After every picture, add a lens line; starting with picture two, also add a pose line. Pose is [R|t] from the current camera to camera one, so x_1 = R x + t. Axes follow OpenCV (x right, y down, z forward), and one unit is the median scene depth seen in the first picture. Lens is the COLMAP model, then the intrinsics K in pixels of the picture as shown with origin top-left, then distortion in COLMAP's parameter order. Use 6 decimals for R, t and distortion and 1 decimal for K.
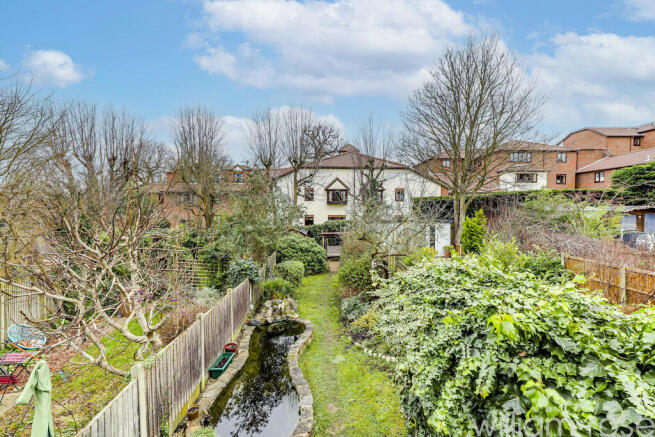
lens RADIAL K [[307.7, 0, 326.7], [0, 307.7, 224.6], [0, 0, 1]] dist [0.014720, 0.000134]
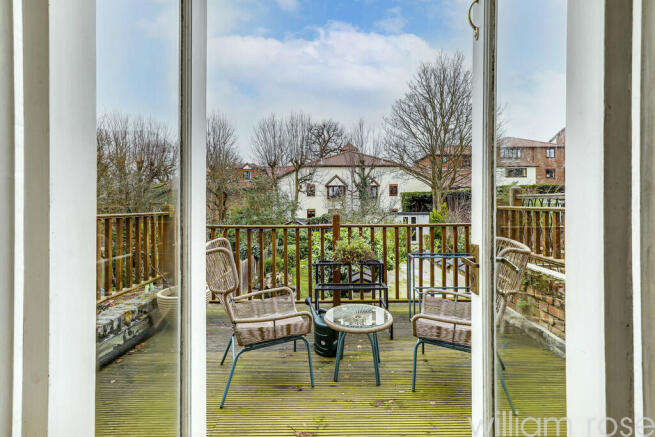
lens RADIAL K [[308.4, 0, 327.5], [0, 308.4, 218.5], [0, 0, 1]] dist [0.015912, 0.000714]
pose [[0.999528, -0.005587, -0.030206, 0.039620], [0.005505, 0.999981, -0.002780, 0.007165], [0.030221, 0.002613, 0.999540, -0.122451]]
